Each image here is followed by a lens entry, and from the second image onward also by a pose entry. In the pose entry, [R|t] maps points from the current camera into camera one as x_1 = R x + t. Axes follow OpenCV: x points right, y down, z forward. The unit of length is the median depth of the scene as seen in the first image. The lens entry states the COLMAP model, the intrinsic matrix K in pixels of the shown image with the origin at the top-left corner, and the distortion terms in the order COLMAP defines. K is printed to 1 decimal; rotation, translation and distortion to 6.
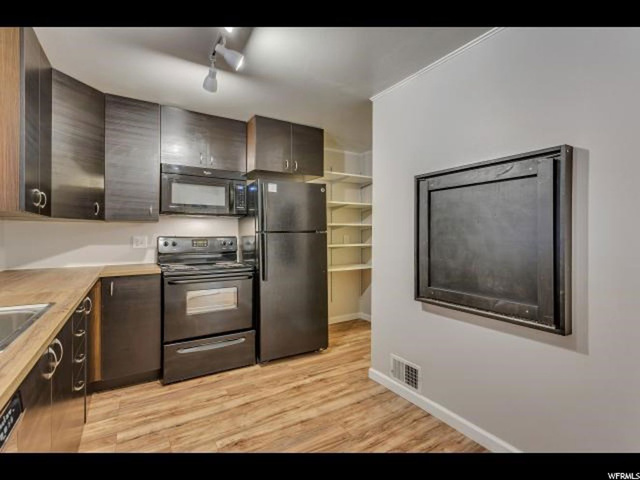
lens RADIAL K [[304.9, 0, 324.9], [0, 304.9, 233.1], [0, 0, 1]] dist [0.001792, -0.000208]
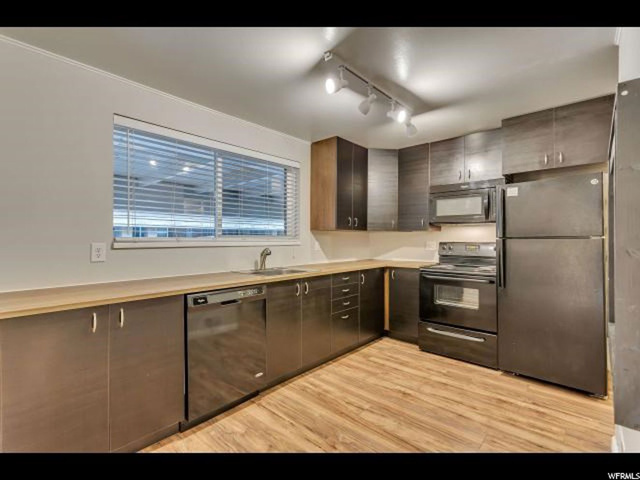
lens RADIAL K [[304.9, 0, 319.9], [0, 304.9, 239.2], [0, 0, 1]] dist [0.001792, -0.000208]
pose [[0.279953, 0.000154, -0.960014, 0.699815], [-0.000843, 1.000000, -0.000086, 0.000932], [0.960013, 0.000834, 0.279953, 0.194591]]
